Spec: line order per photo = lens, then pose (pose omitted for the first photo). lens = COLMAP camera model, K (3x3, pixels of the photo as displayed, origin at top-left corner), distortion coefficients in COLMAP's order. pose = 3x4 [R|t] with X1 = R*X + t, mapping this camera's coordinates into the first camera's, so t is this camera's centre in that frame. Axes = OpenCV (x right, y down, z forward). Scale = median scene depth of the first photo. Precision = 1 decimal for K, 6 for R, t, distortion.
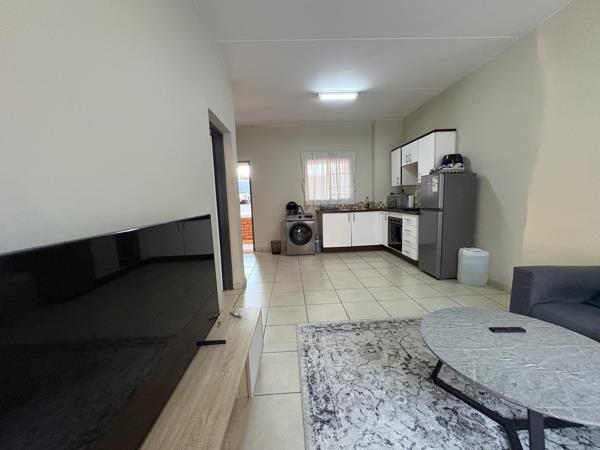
lens RADIAL K [[238.4, 0, 300.0], [0, 238.4, 225.0], [0, 0, 1]] dist [0.001781, 0.000081]
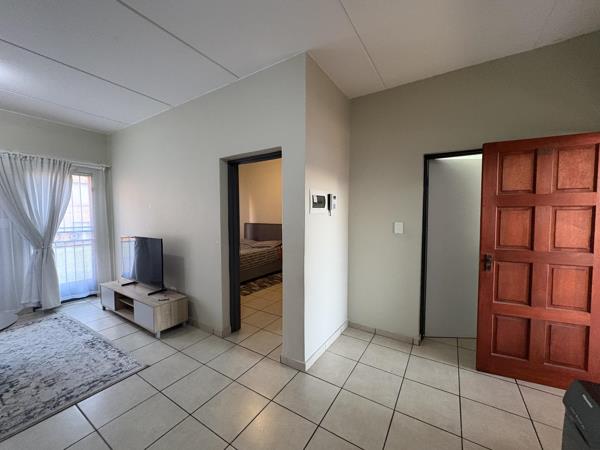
lens RADIAL K [[238.4, 0, 300.0], [0, 238.4, 225.0], [0, 0, 1]] dist [0.001781, 0.000081]
pose [[-0.570434, 0.074939, -0.817918, 0.183000], [-0.068793, 0.987971, 0.138498, -0.157677], [0.818458, 0.135271, -0.558416, 0.922437]]
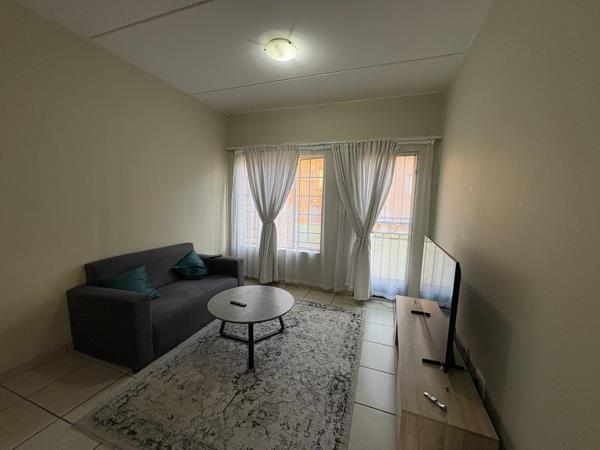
lens RADIAL K [[238.4, 0, 300.0], [0, 238.4, 225.0], [0, 0, 1]] dist [0.001781, 0.000081]
pose [[-0.924295, -0.032016, 0.380334, -0.049878], [0.046102, 0.979815, 0.194519, -0.114634], [-0.378885, 0.197327, -0.904162, 0.594586]]
